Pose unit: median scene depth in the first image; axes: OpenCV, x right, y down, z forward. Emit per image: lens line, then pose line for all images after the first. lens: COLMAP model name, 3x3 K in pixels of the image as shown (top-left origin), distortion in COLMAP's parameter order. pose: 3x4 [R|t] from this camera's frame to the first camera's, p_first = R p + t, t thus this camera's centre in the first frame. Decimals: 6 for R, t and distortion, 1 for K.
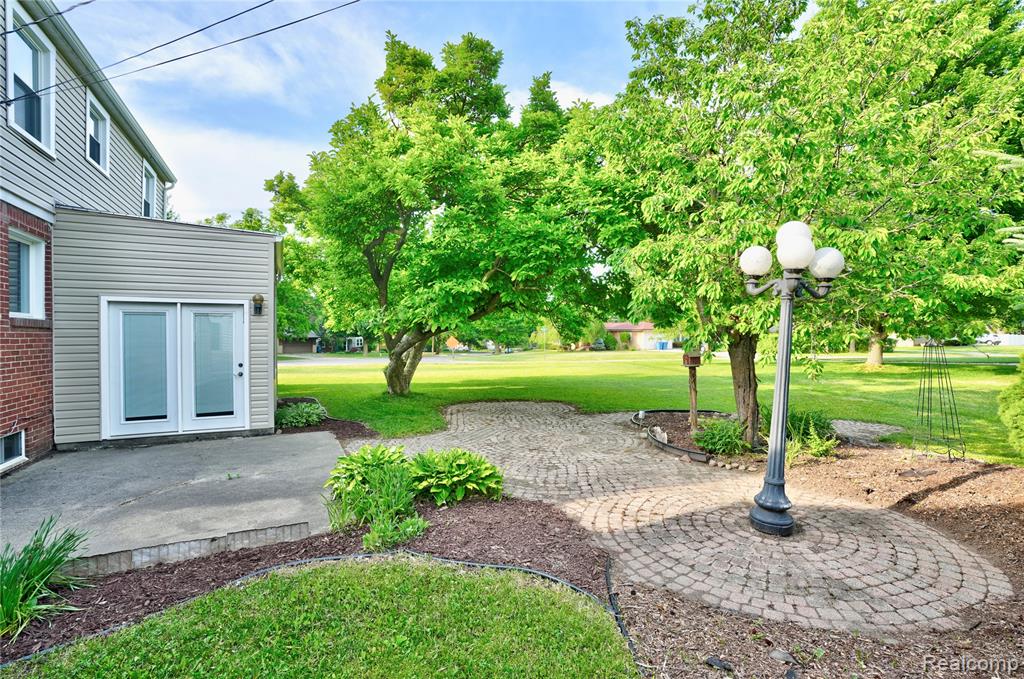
lens RADIAL K [[465.8, 0, 520.9], [0, 465.8, 339.8], [0, 0, 1]] dist [-0.076538, 0.026421]
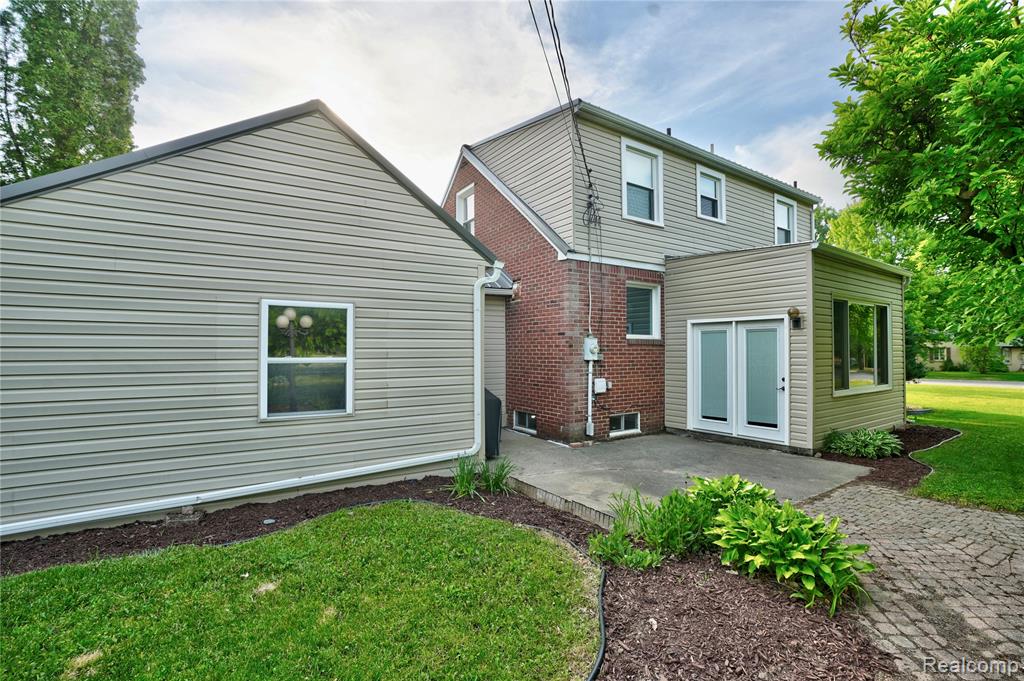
lens RADIAL K [[465.8, 0, 520.9], [0, 465.8, 340.8], [0, 0, 1]] dist [-0.076538, 0.026421]
pose [[0.120456, -0.019005, -0.992537, 0.347336], [-0.006528, 0.999780, -0.019936, -0.006524], [0.992697, 0.008881, 0.120305, 0.339970]]
